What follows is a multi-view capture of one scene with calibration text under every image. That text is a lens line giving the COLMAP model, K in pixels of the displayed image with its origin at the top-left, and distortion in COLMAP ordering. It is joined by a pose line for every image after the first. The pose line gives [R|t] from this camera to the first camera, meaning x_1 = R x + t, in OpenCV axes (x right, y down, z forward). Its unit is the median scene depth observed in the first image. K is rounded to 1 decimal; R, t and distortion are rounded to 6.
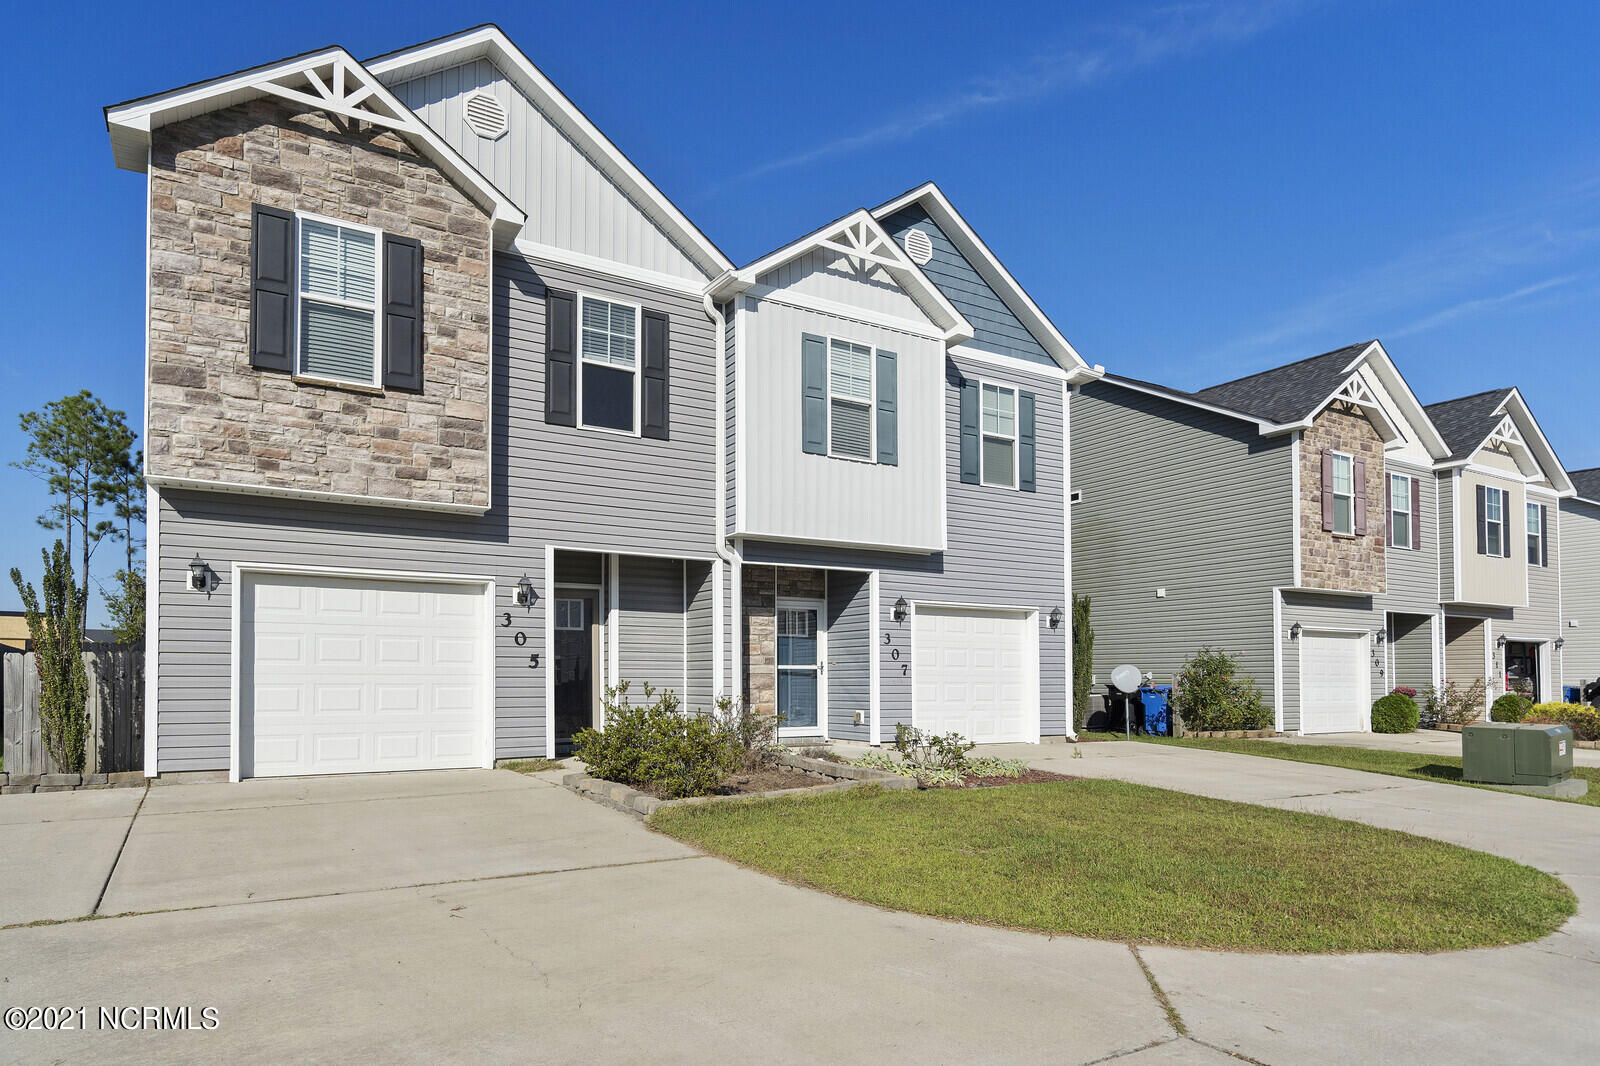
lens RADIAL K [[894.5, 0, 763.4], [0, 894.5, 651.5], [0, 0, 1]] dist [0.000411, 0.001882]
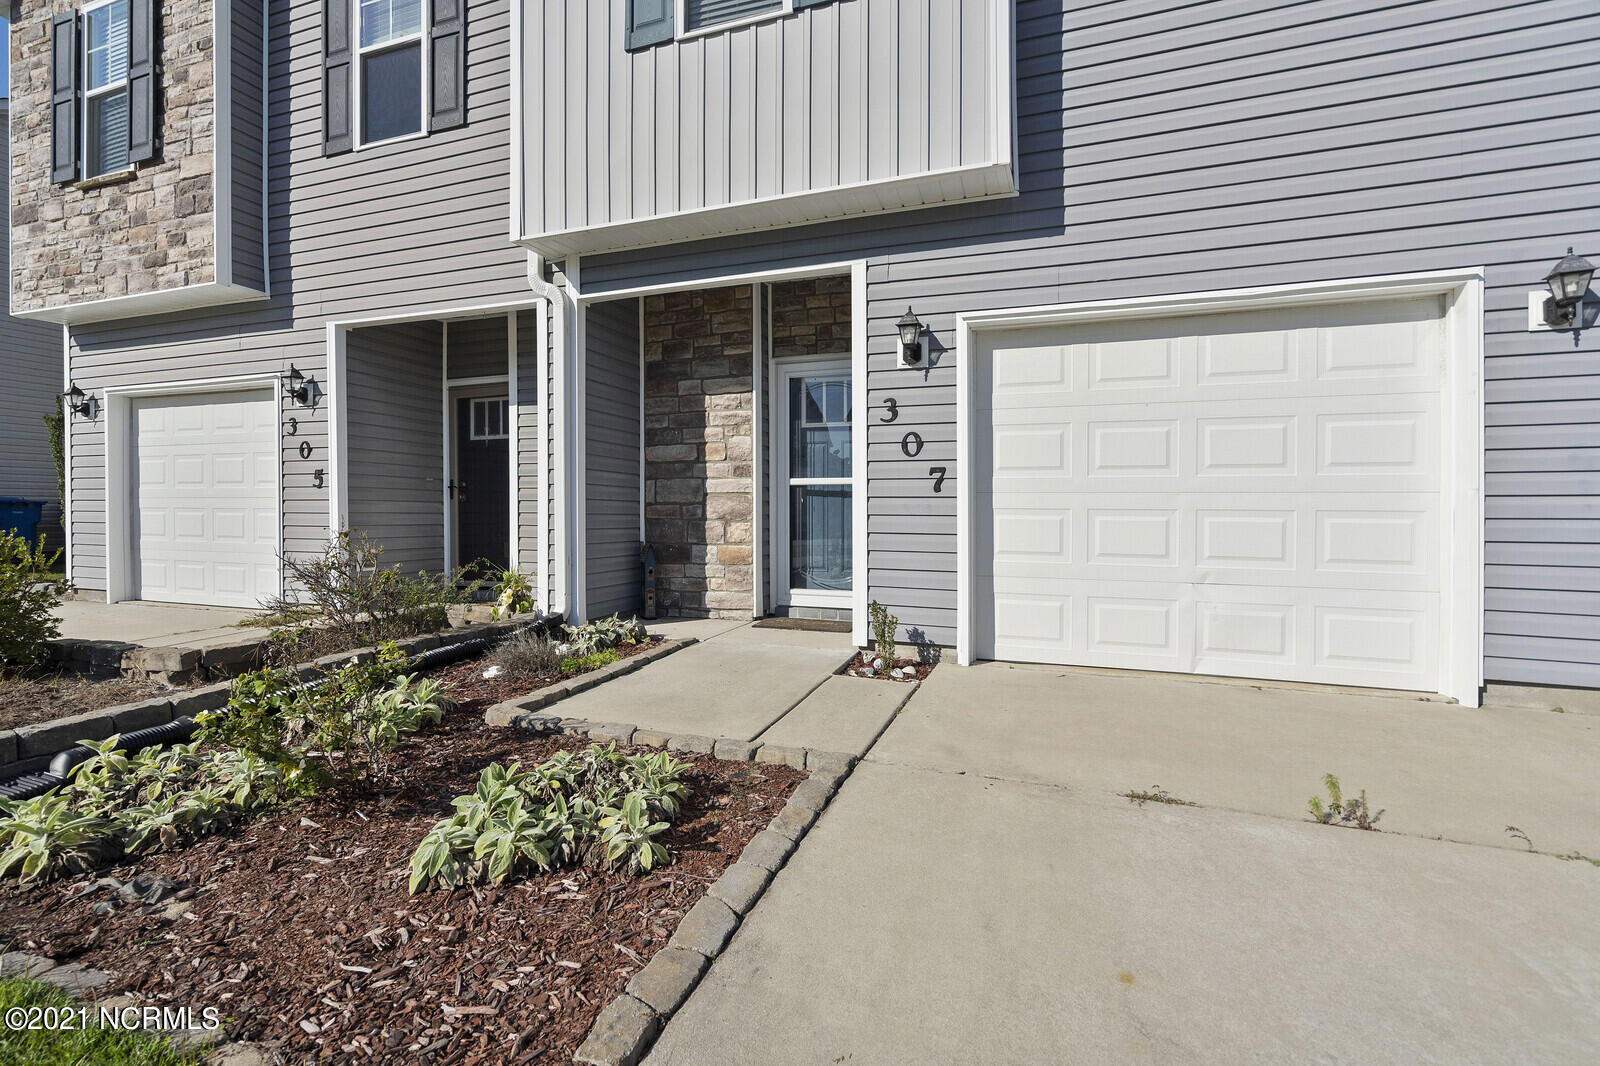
lens RADIAL K [[737.4, 0, 788.5], [0, 737.4, 506.1], [0, 0, 1]] dist [0.000244, 0.000393]
pose [[0.651850, -0.001334, -0.758347, 0.467838], [0.021958, 0.999612, 0.017116, 0.031342], [0.758030, -0.027809, 0.651627, 0.881013]]
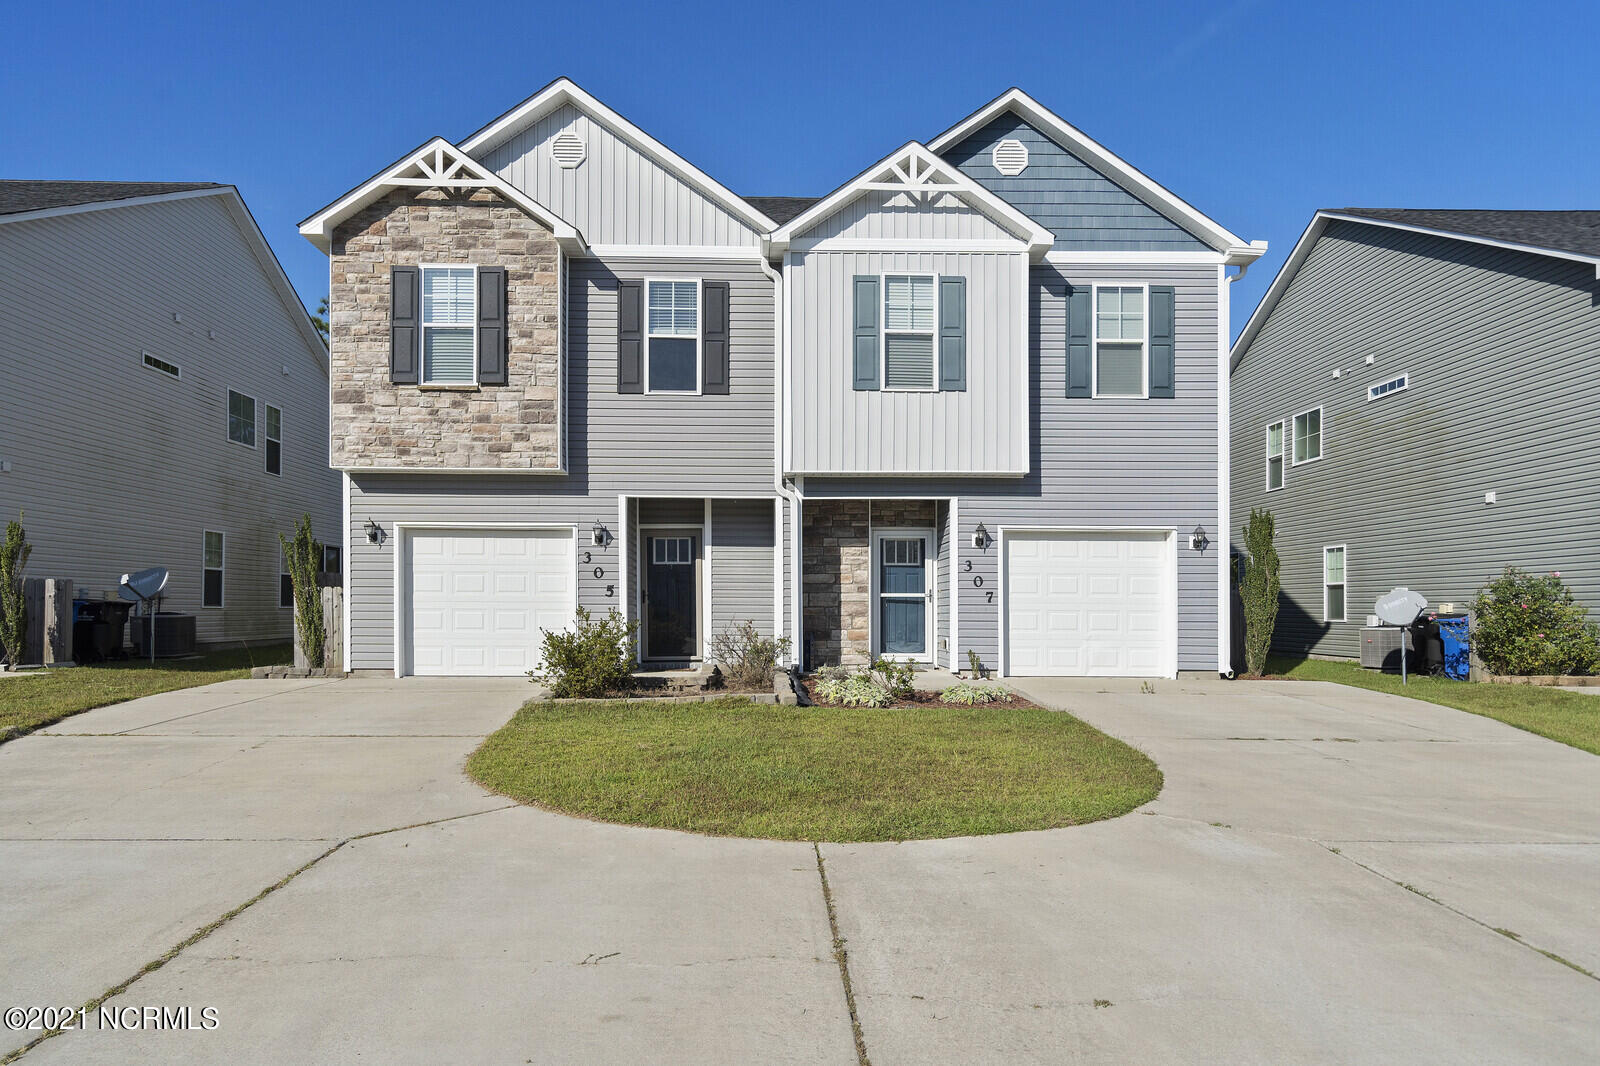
lens RADIAL K [[938.5, 0, 800.0], [0, 938.5, 596.8], [0, 0, 1]] dist [0.002935, 0.001092]
pose [[0.883268, -0.003882, -0.468852, 0.562497], [0.011743, 0.999835, 0.013845, 0.003917], [0.468721, -0.017734, 0.883168, -0.006796]]
